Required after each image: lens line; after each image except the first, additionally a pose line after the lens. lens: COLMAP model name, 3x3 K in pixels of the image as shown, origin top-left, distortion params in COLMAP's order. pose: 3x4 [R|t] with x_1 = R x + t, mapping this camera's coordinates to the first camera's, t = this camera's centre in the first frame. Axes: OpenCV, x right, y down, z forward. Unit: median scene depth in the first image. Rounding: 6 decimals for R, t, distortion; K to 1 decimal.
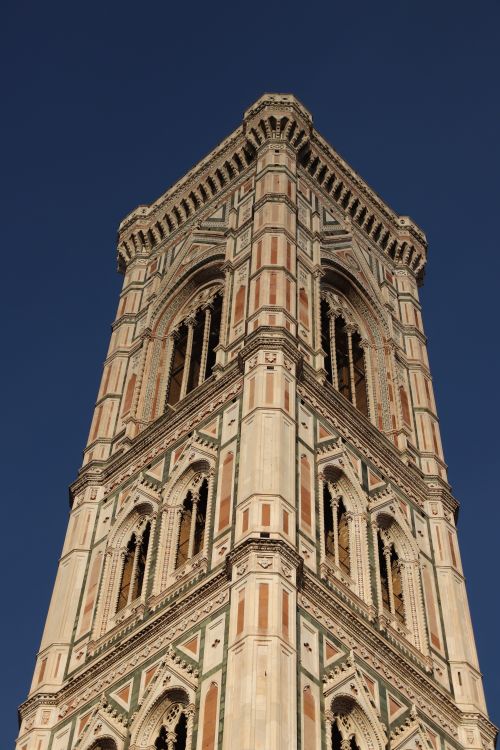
lens RADIAL K [[1379.7, 0, 248.5], [0, 1379.7, 377.2], [0, 0, 1]] dist [0.182091, 0.000000]
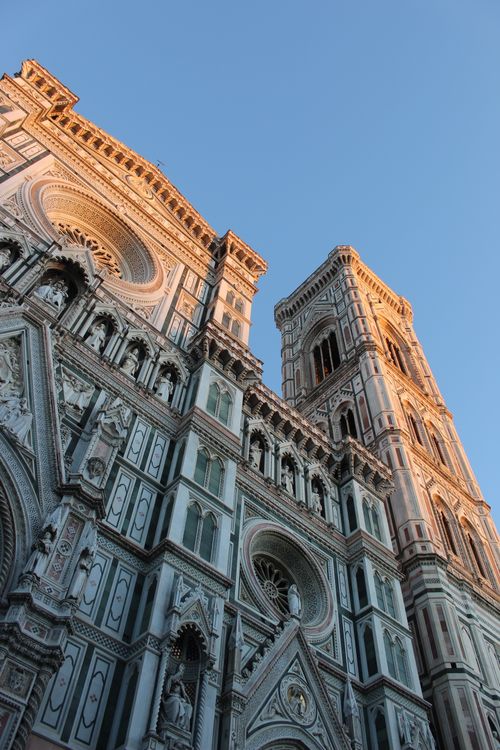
lens RADIAL K [[613.4, 0, 257.8], [0, 613.4, 381.4], [0, 0, 1]] dist [-0.102781, 0.078581]
pose [[0.996900, -0.066033, -0.042787, -0.128817], [0.065563, 0.997772, -0.012316, 0.029738], [0.043505, 0.009473, 0.999008, 0.003010]]
